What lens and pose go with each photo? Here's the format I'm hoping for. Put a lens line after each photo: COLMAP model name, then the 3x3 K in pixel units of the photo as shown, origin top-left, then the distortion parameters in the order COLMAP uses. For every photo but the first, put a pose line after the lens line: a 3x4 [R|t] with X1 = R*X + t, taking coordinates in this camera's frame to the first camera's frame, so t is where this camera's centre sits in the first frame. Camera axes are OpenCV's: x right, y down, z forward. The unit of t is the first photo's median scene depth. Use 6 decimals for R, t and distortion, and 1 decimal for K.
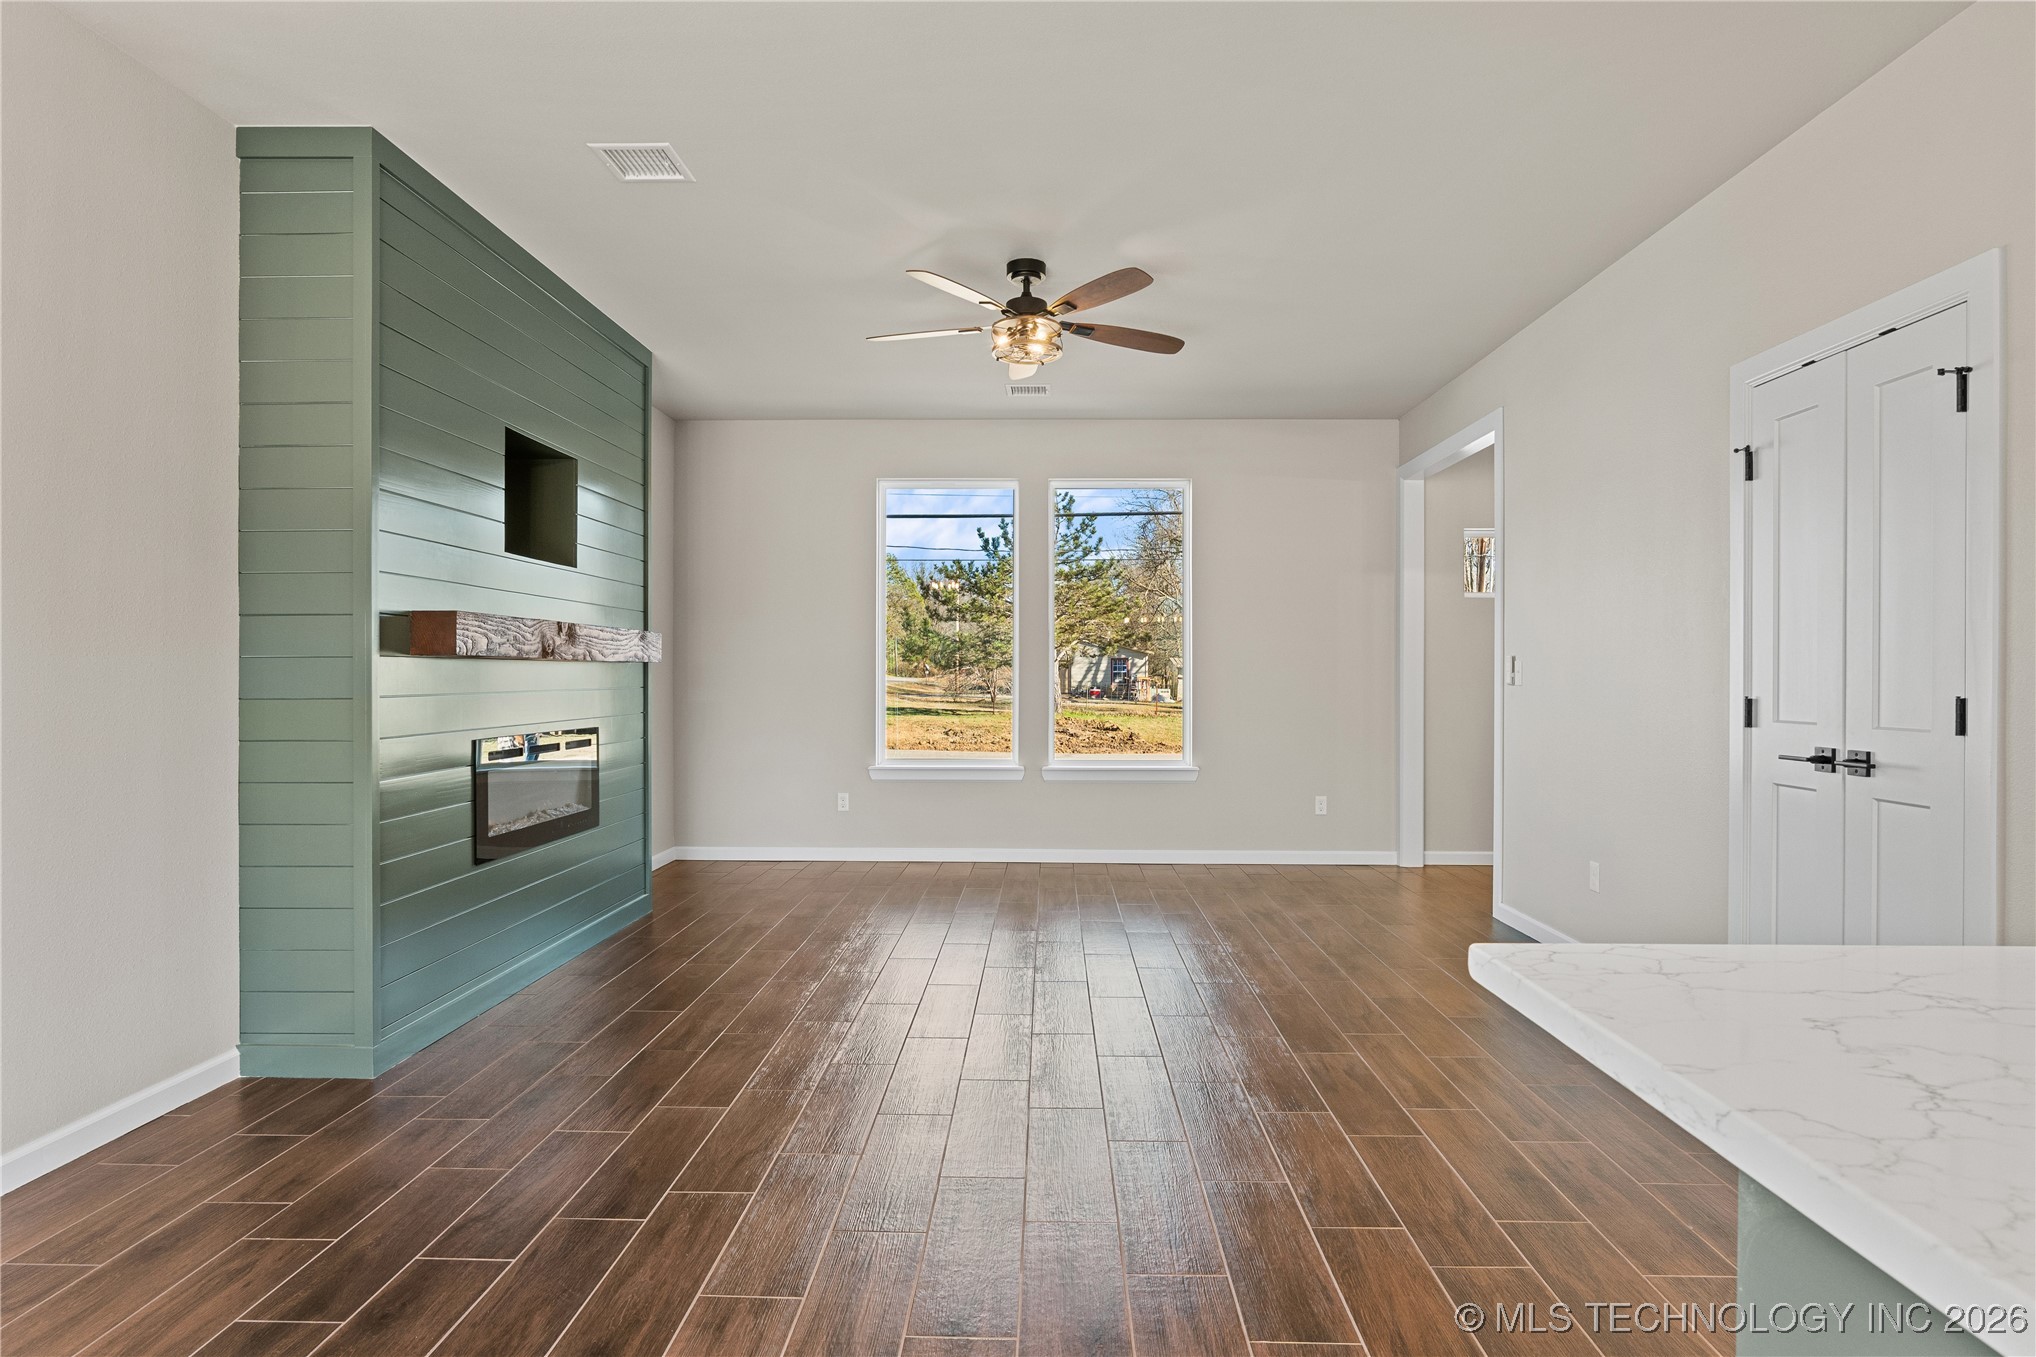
lens RADIAL K [[1080.2, 0, 1026.3], [0, 1080.2, 676.2], [0, 0, 1]] dist [-0.010393, 0.001970]
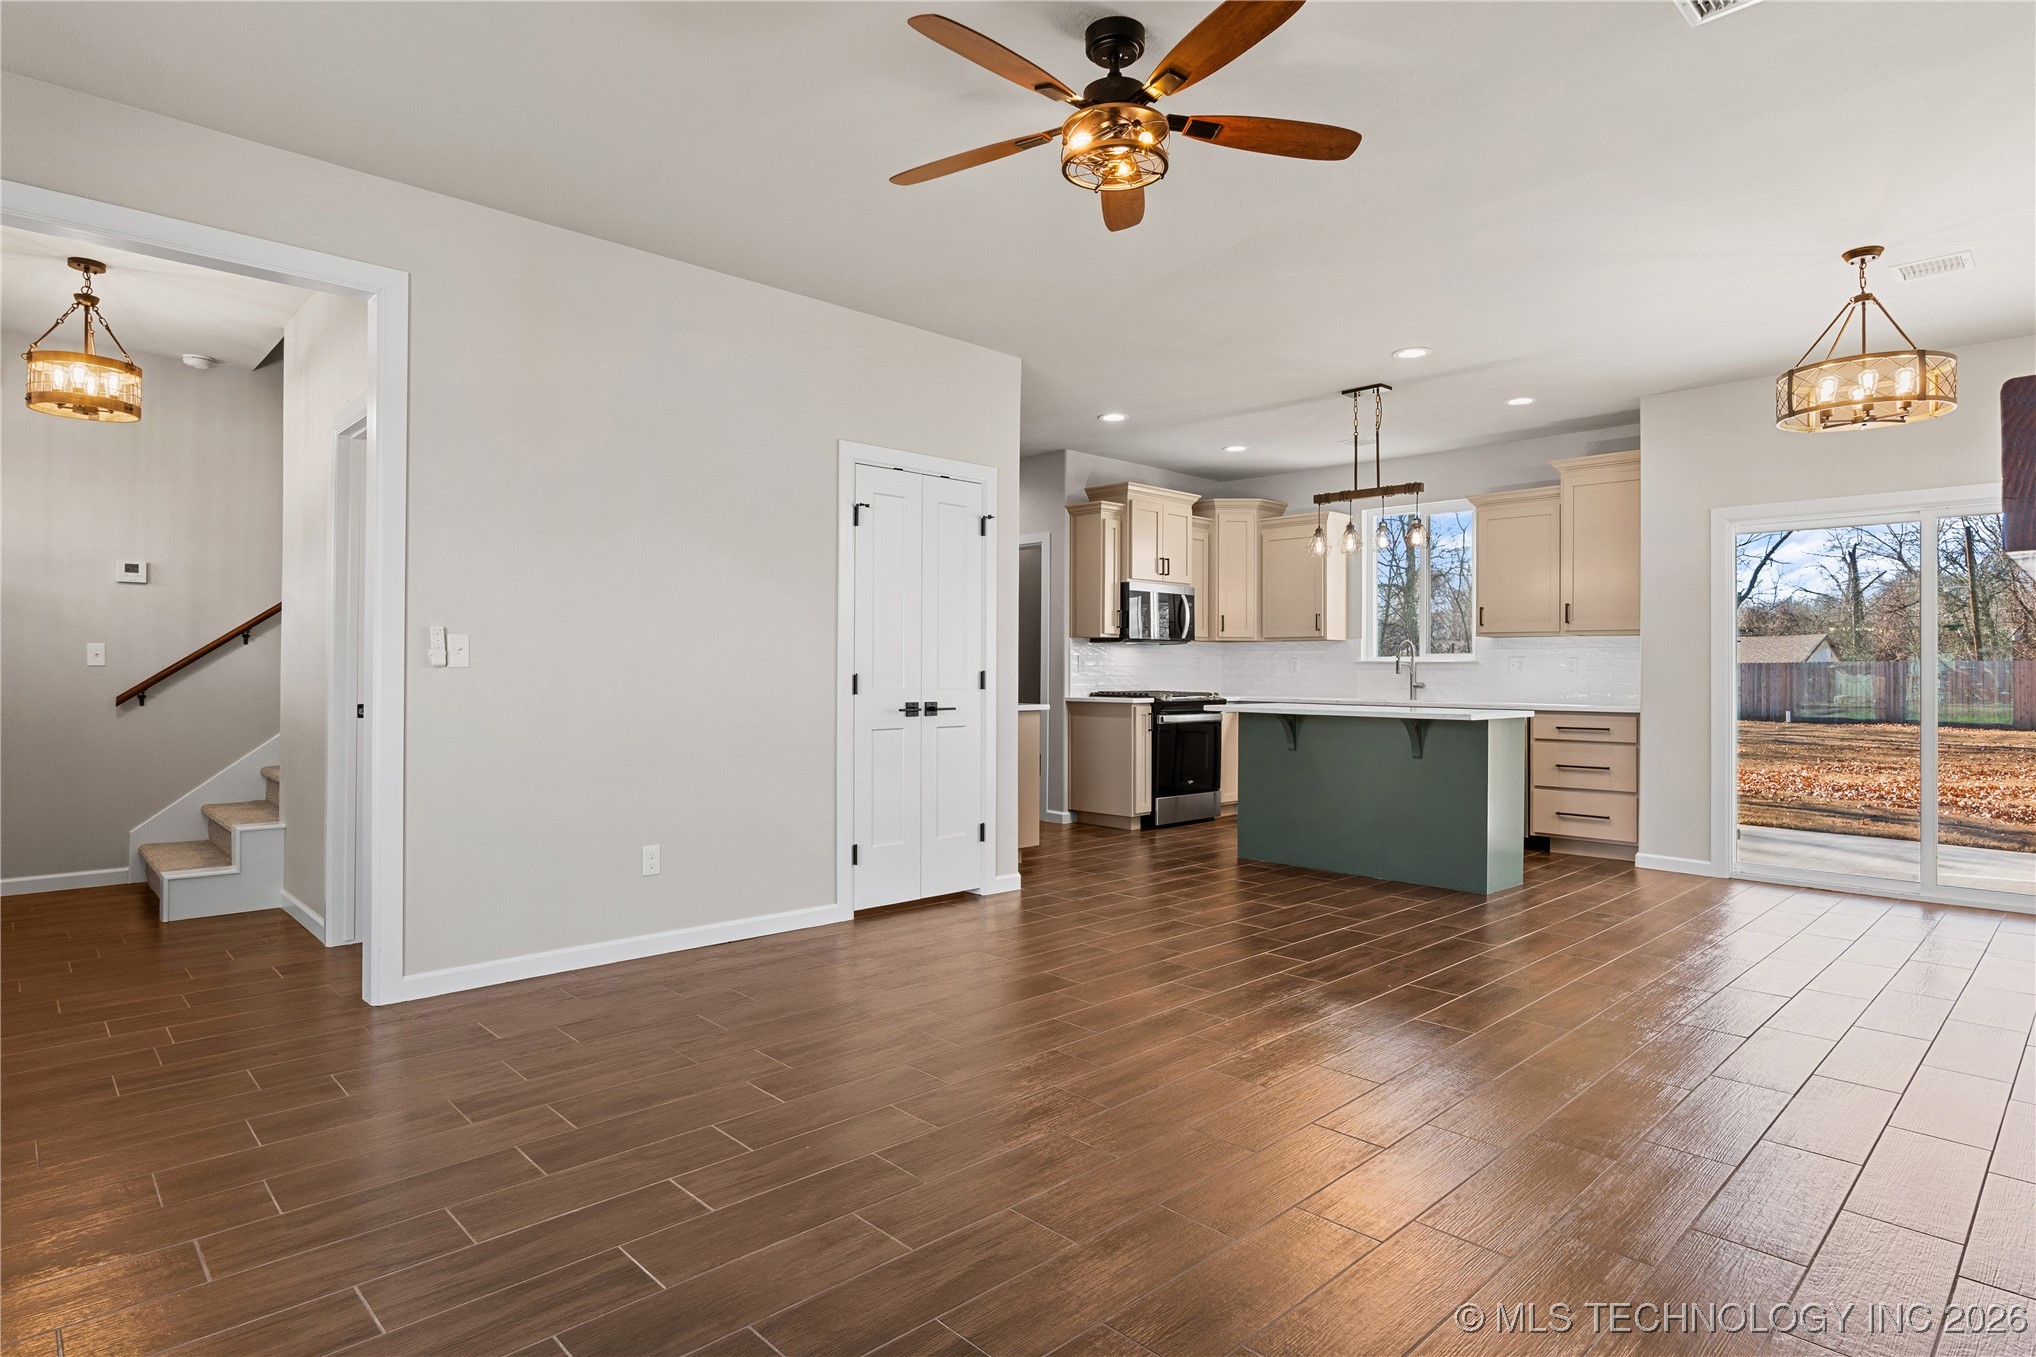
lens RADIAL K [[1091.8, 0, 1031.6], [0, 1091.8, 660.7], [0, 0, 1]] dist [-0.006471, 0.000847]
pose [[-0.713608, -0.001267, 0.700544, -0.433525], [-0.006579, 0.999966, -0.004893, 0.005497], [-0.700514, -0.008100, -0.713592, 1.514926]]
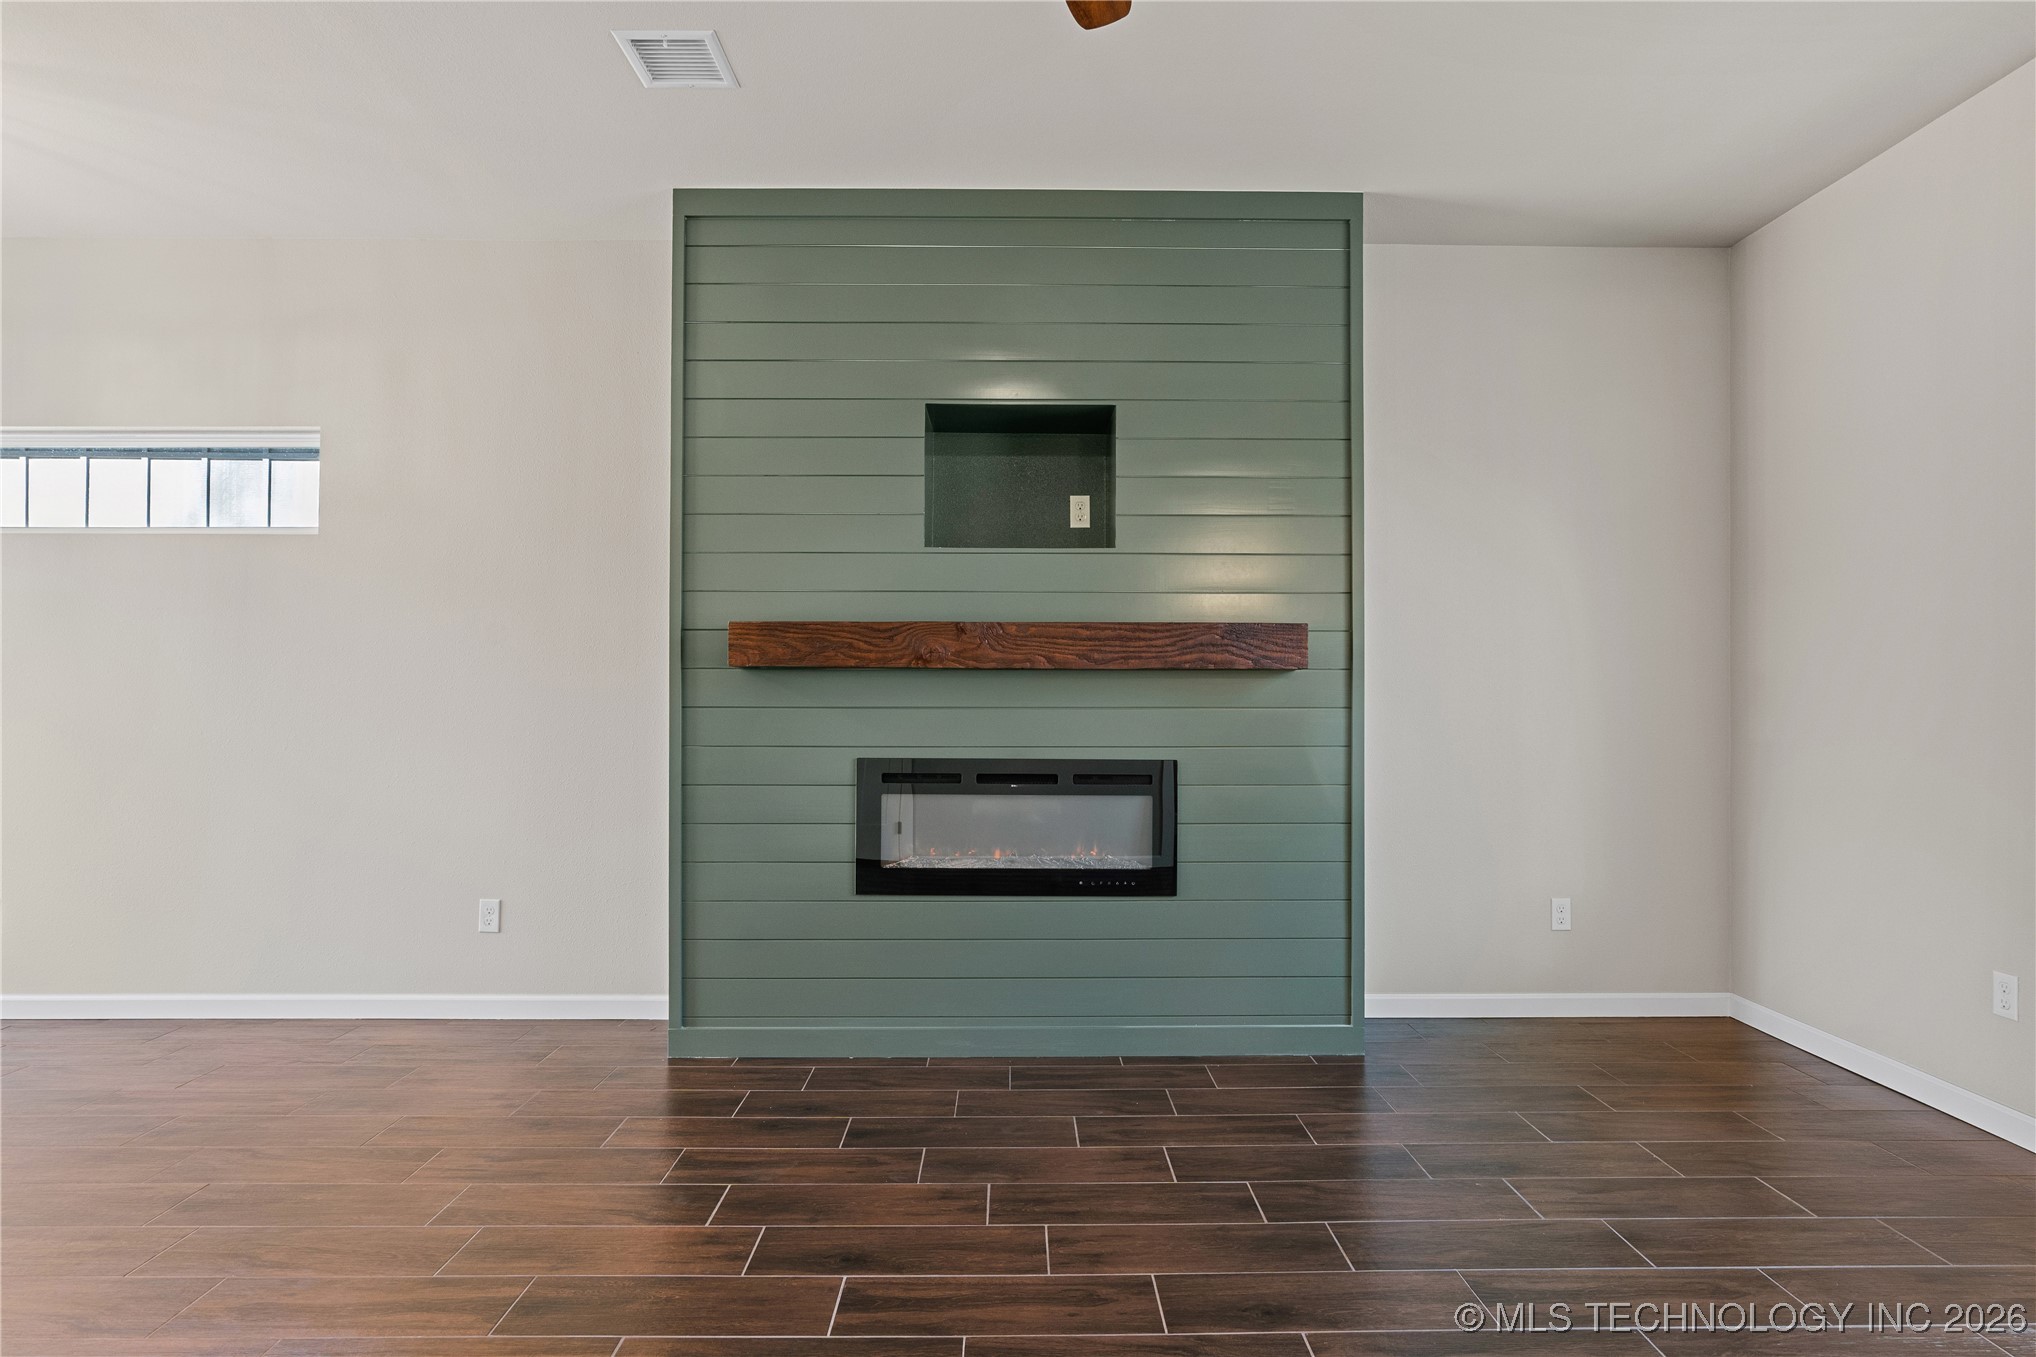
lens RADIAL K [[1086.8, 0, 1009.4], [0, 1086.8, 687.5], [0, 0, 1]] dist [-0.016171, 0.000487]
pose [[0.030616, -0.007006, -0.999507, 0.375123], [-0.003577, 0.999968, -0.007119, 0.004294], [0.999525, 0.003794, 0.030590, 0.981040]]
